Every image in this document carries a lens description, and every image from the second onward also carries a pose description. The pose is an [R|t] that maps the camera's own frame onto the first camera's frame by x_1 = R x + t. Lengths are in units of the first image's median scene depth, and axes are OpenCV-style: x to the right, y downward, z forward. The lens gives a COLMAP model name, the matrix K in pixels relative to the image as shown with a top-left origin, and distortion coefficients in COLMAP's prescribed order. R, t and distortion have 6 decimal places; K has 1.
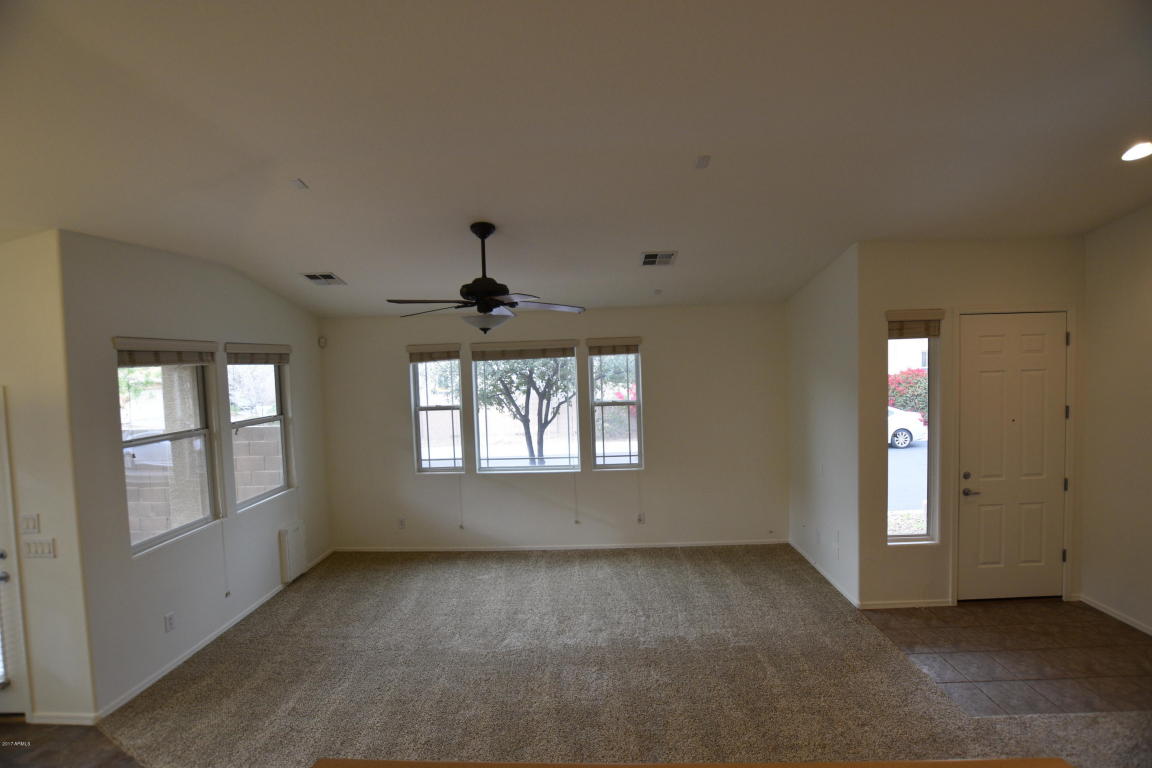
lens RADIAL K [[510.2, 0, 576.8], [0, 510.2, 385.3], [0, 0, 1]] dist [-0.030889, 0.000968]
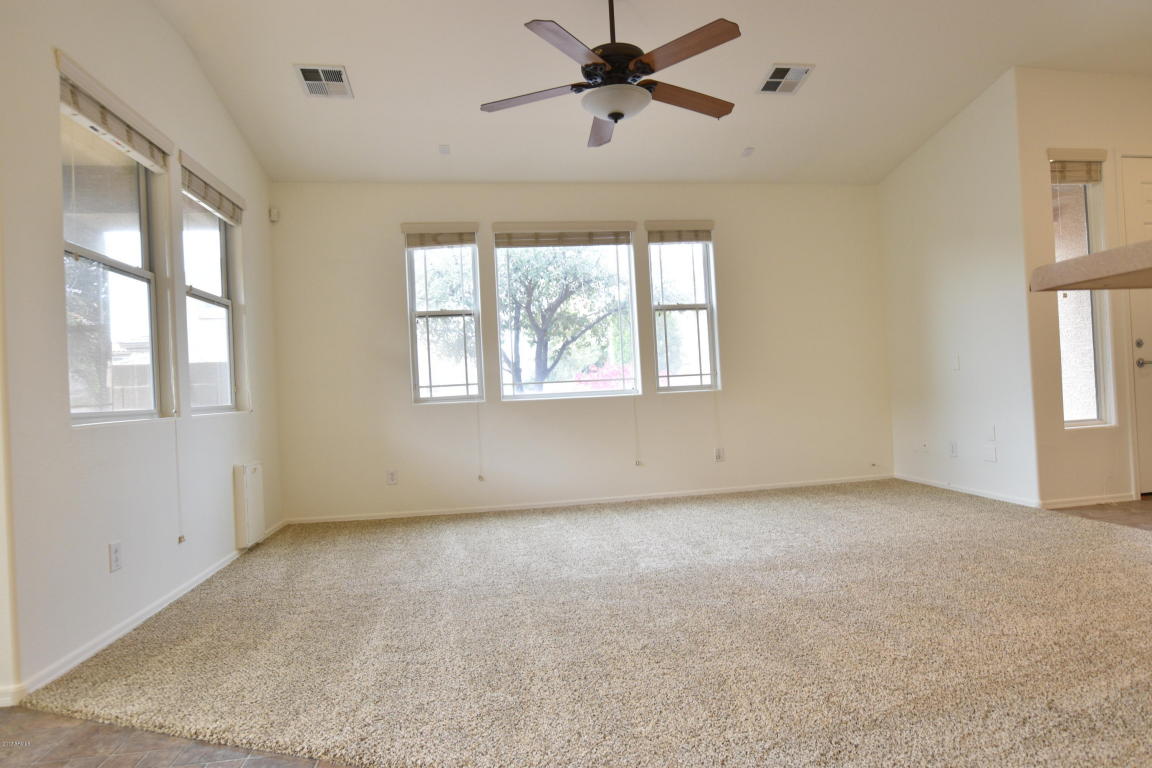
lens RADIAL K [[635.1, 0, 576.0], [0, 635.1, 384.0], [0, 0, 1]] dist [-0.018668, -0.000468]
pose [[0.982344, -0.013292, 0.186612, -0.307276], [0.025311, 0.997744, -0.062171, 0.244320], [-0.185365, 0.065797, 0.980464, 0.113507]]
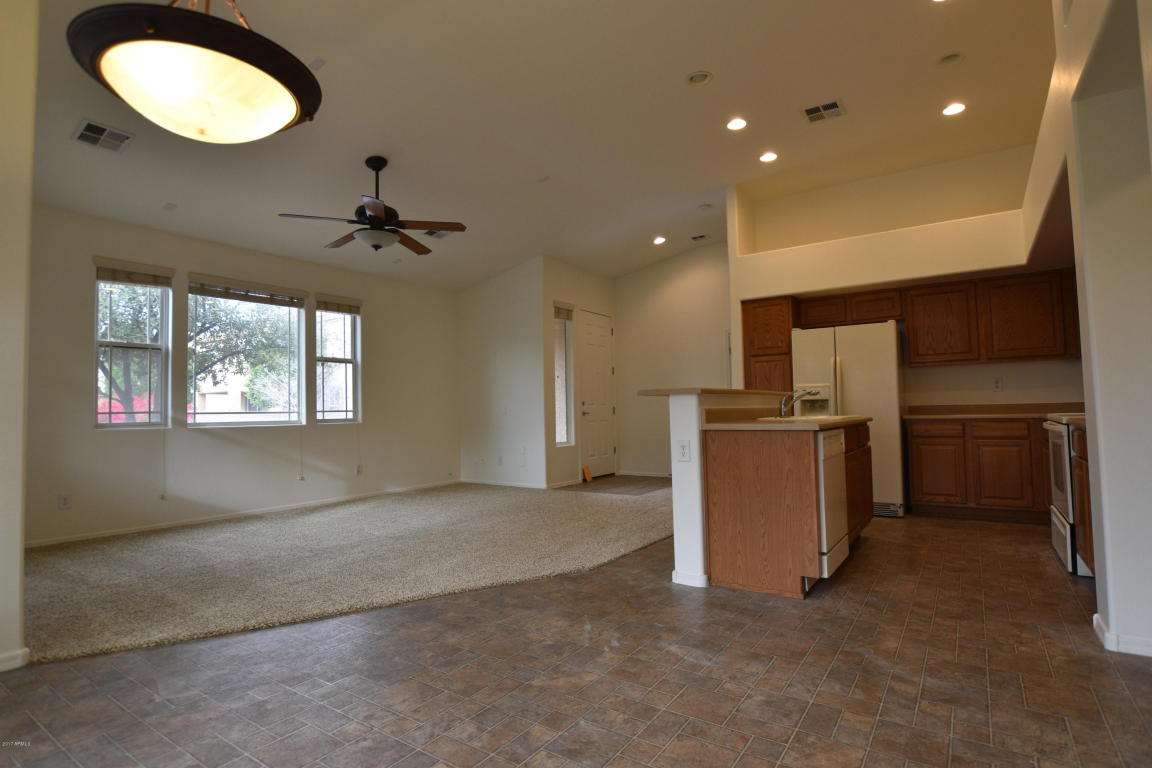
lens RADIAL K [[594.8, 0, 576.0], [0, 594.8, 384.0], [0, 0, 1]] dist [-0.012330, 0.000174]
pose [[0.536261, 0.061835, 0.841784, -0.787164], [0.042266, 0.994094, -0.099949, 0.264168], [-0.842993, 0.089177, 0.530481, -0.047787]]
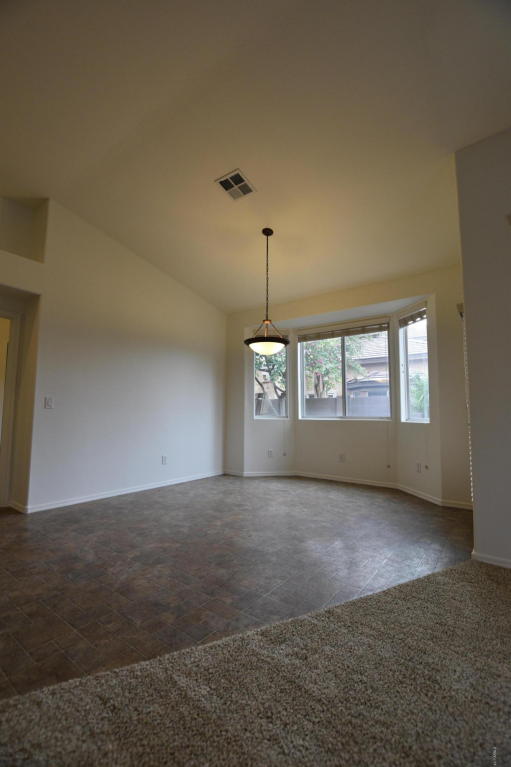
lens RADIAL K [[339.7, 0, 254.9], [0, 339.7, 380.7], [0, 0, 1]] dist [-0.030889, 0.000968]
pose [[-0.568366, -0.053827, -0.821013, -0.037327], [-0.029928, 0.998550, -0.044749, 0.203471], [0.822231, -0.000862, -0.569153, 0.630976]]
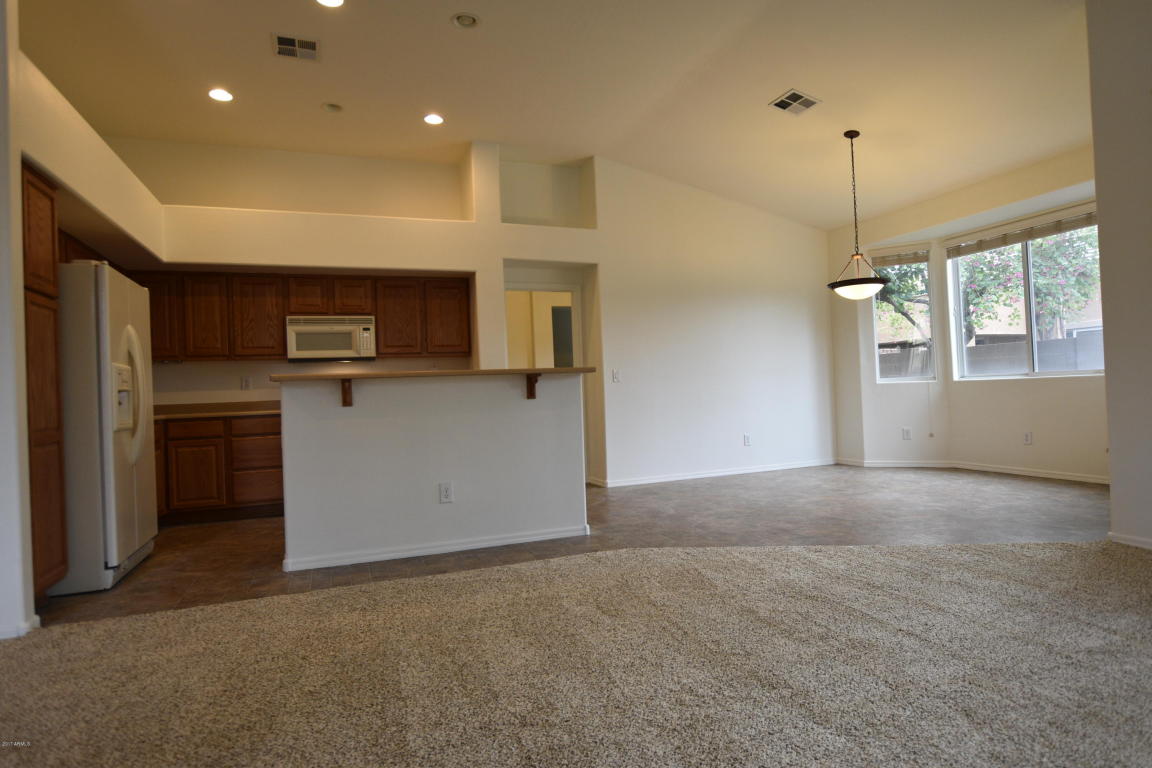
lens RADIAL K [[635.1, 0, 576.0], [0, 635.1, 384.0], [0, 0, 1]] dist [-0.018668, -0.000468]
pose [[-0.916339, 0.060561, -0.395796, 0.213193], [0.047172, 0.997940, 0.043483, 0.187308], [0.397614, 0.021174, -0.917308, 1.021080]]
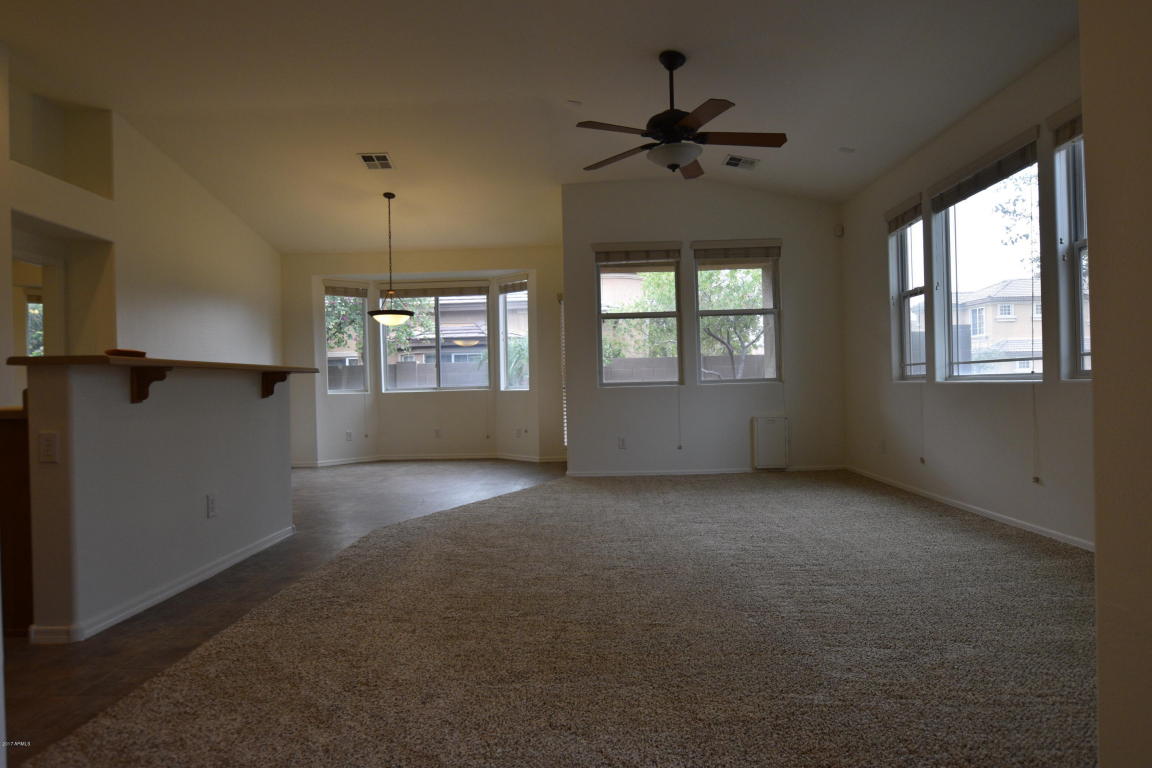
lens RADIAL K [[652.0, 0, 583.8], [0, 652.0, 382.3], [0, 0, 1]] dist [-0.025281, -0.000617]
pose [[0.026362, 0.024301, -0.999357, 0.750039], [-0.022573, 0.999464, 0.023708, 0.193008], [0.999398, 0.021934, 0.026896, 0.611371]]
